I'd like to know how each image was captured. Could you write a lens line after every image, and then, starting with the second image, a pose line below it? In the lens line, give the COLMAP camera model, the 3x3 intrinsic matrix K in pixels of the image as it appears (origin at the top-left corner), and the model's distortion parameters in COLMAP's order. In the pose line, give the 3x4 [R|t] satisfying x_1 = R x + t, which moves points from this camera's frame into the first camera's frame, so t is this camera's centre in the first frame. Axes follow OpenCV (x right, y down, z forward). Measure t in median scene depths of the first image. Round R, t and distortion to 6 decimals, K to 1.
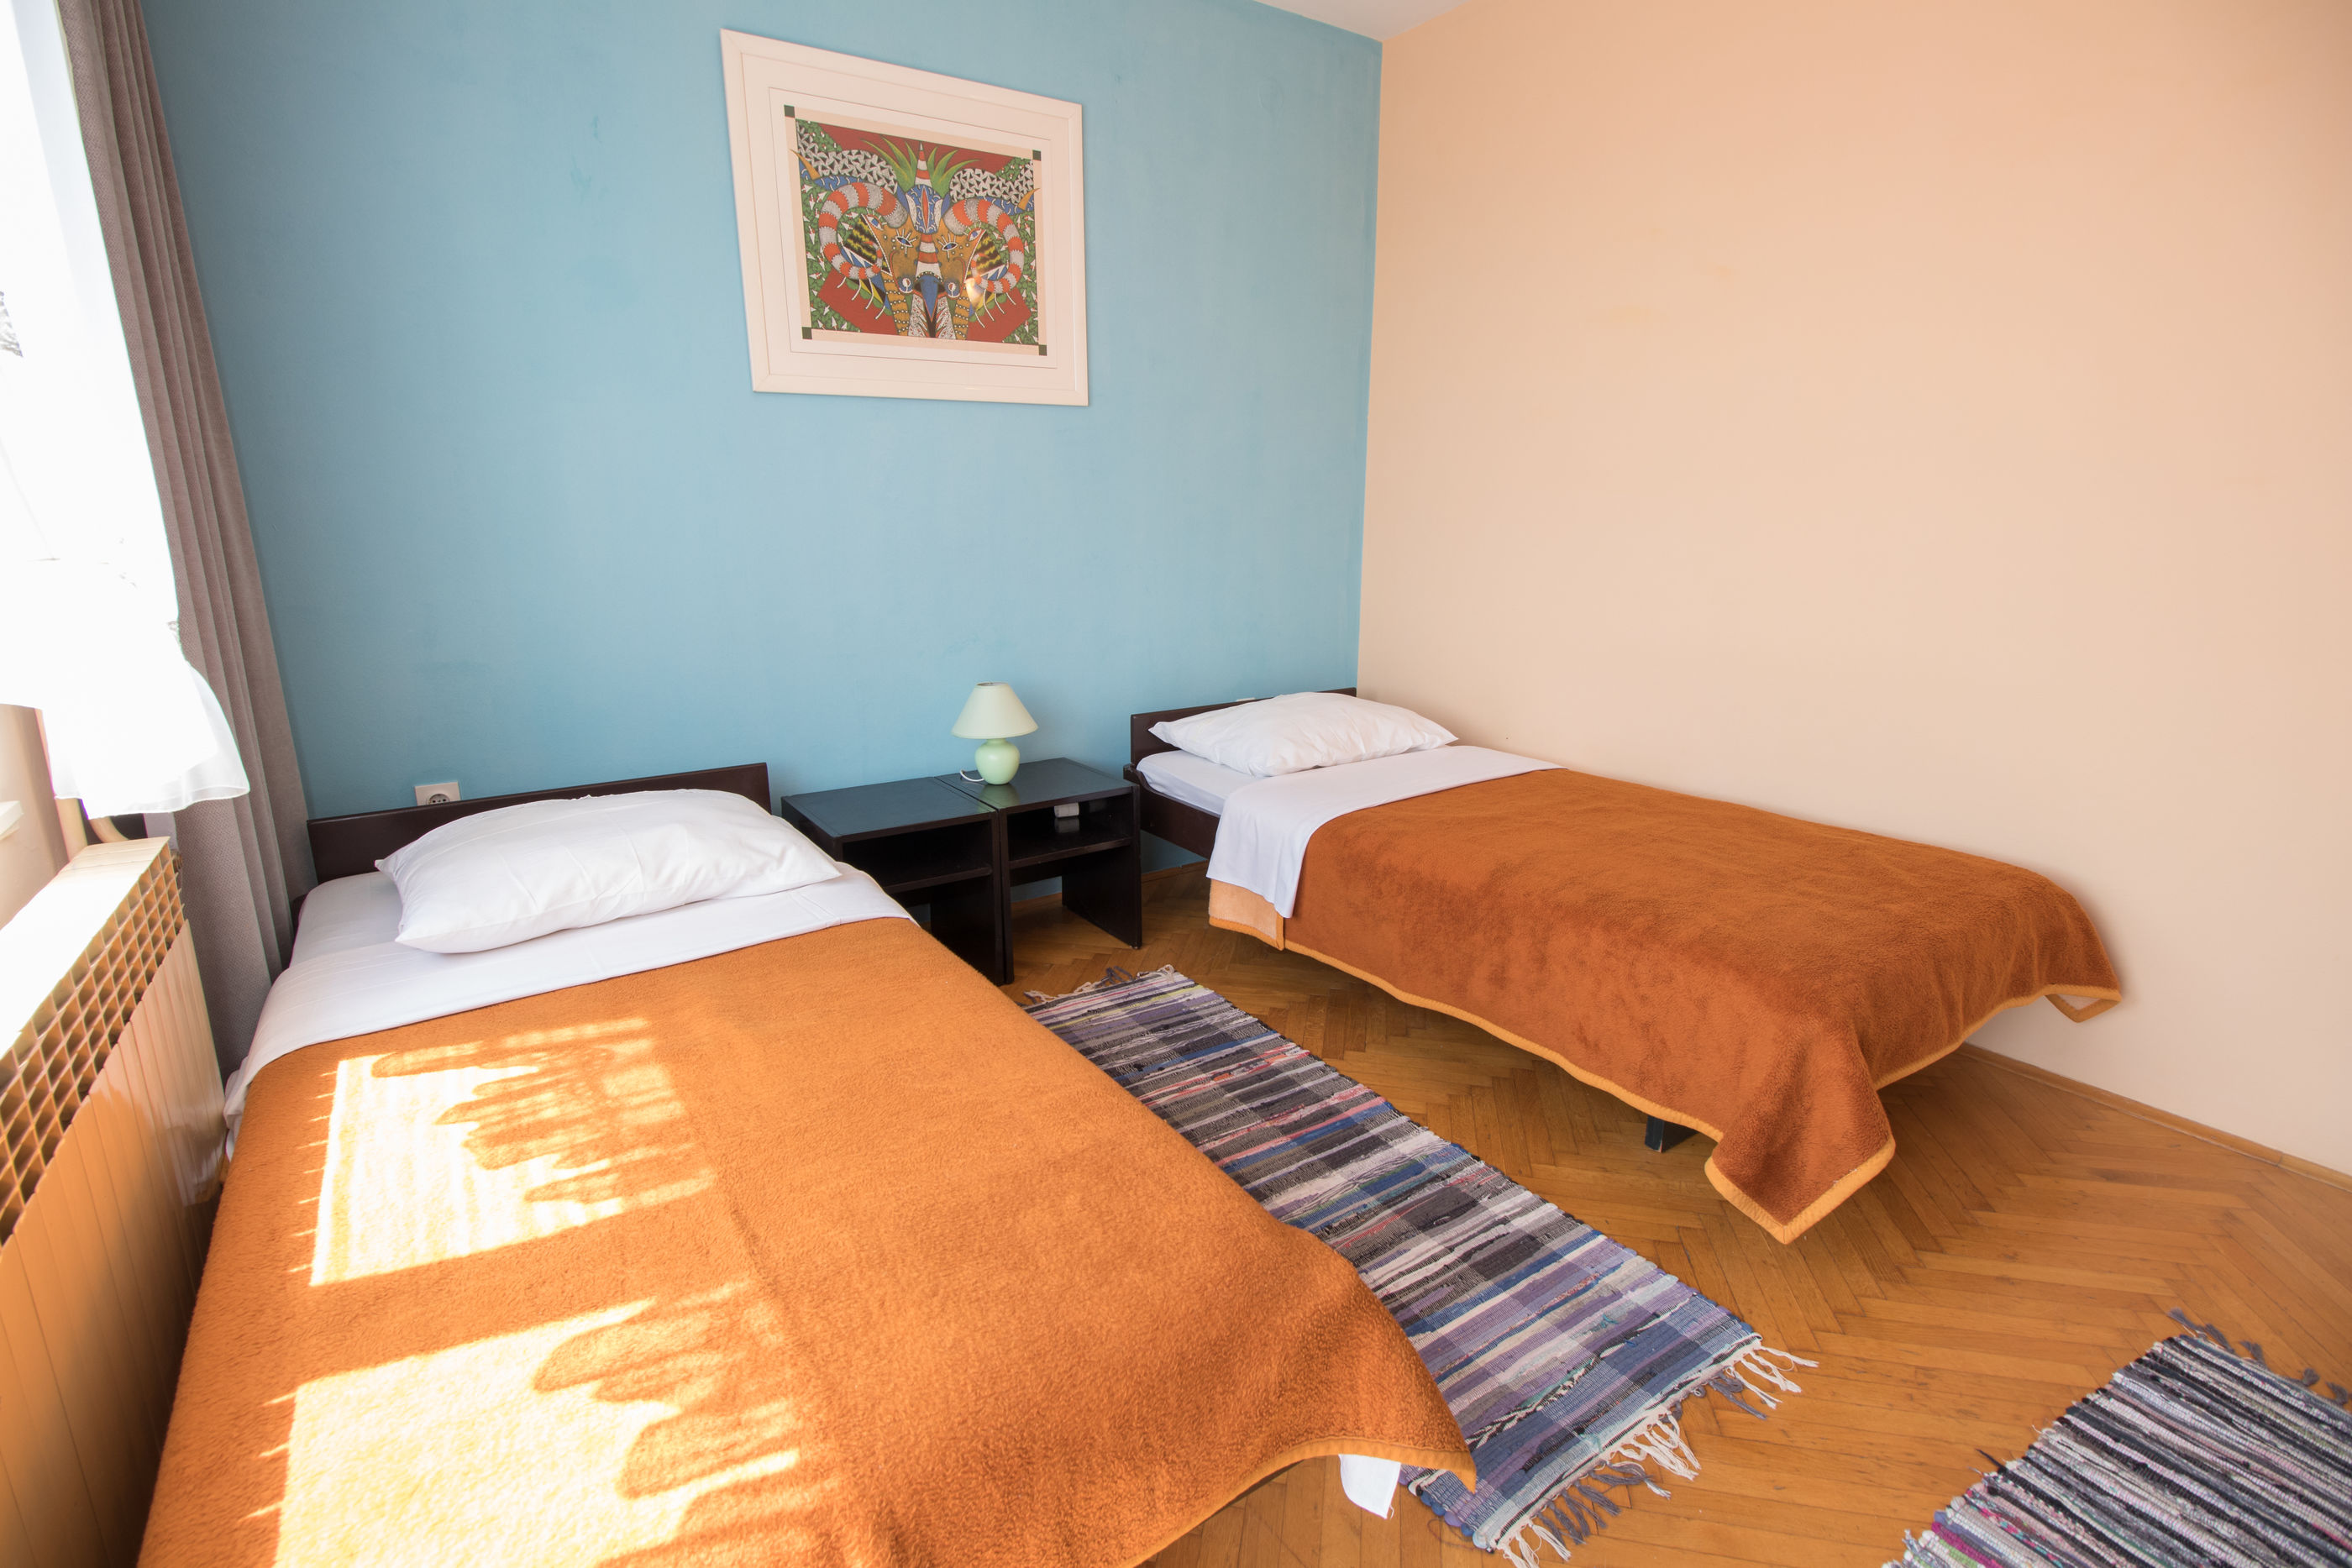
lens RADIAL K [[1086.0, 0, 1152.0], [0, 1086.0, 776.4], [0, 0, 1]] dist [-0.000061, -0.012798]
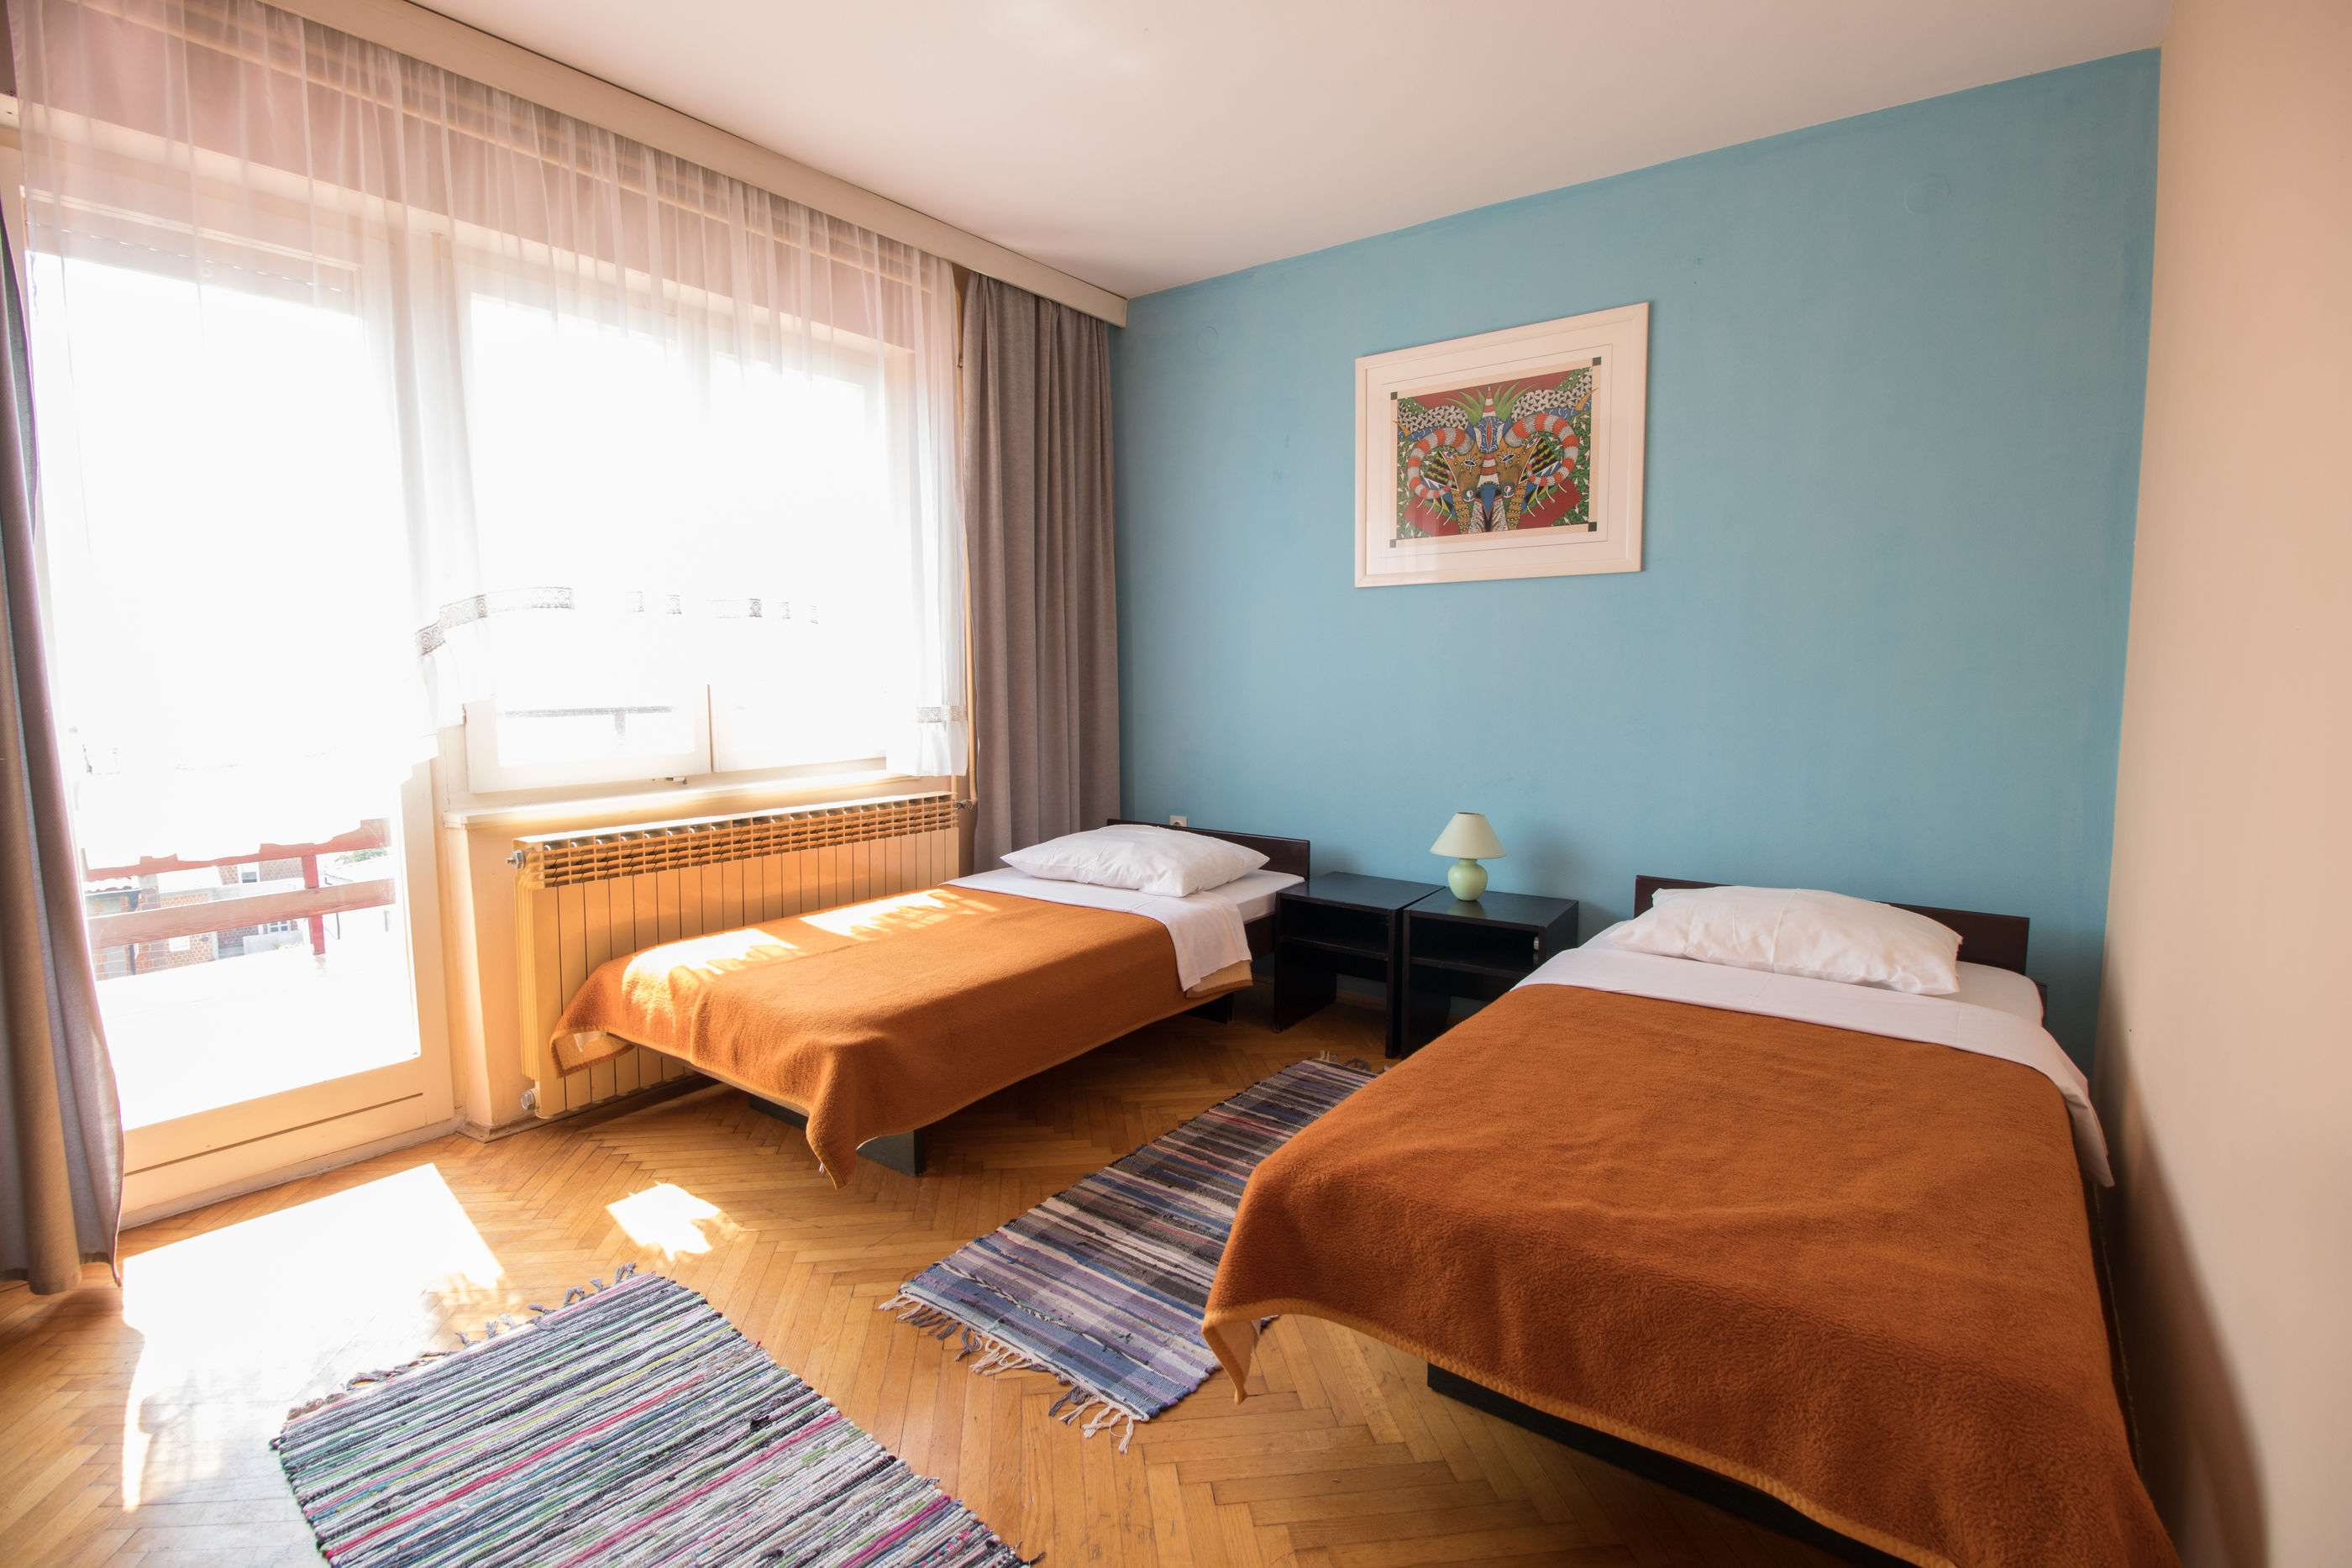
lens RADIAL K [[1086.0, 0, 1152.0], [0, 1086.0, 776.4], [0, 0, 1]] dist [-0.000061, -0.012798]
pose [[0.327474, 0.104960, -0.939012, 0.887026], [-0.221483, 0.974649, 0.031702, -0.090175], [0.918535, 0.197594, 0.342419, 0.288806]]
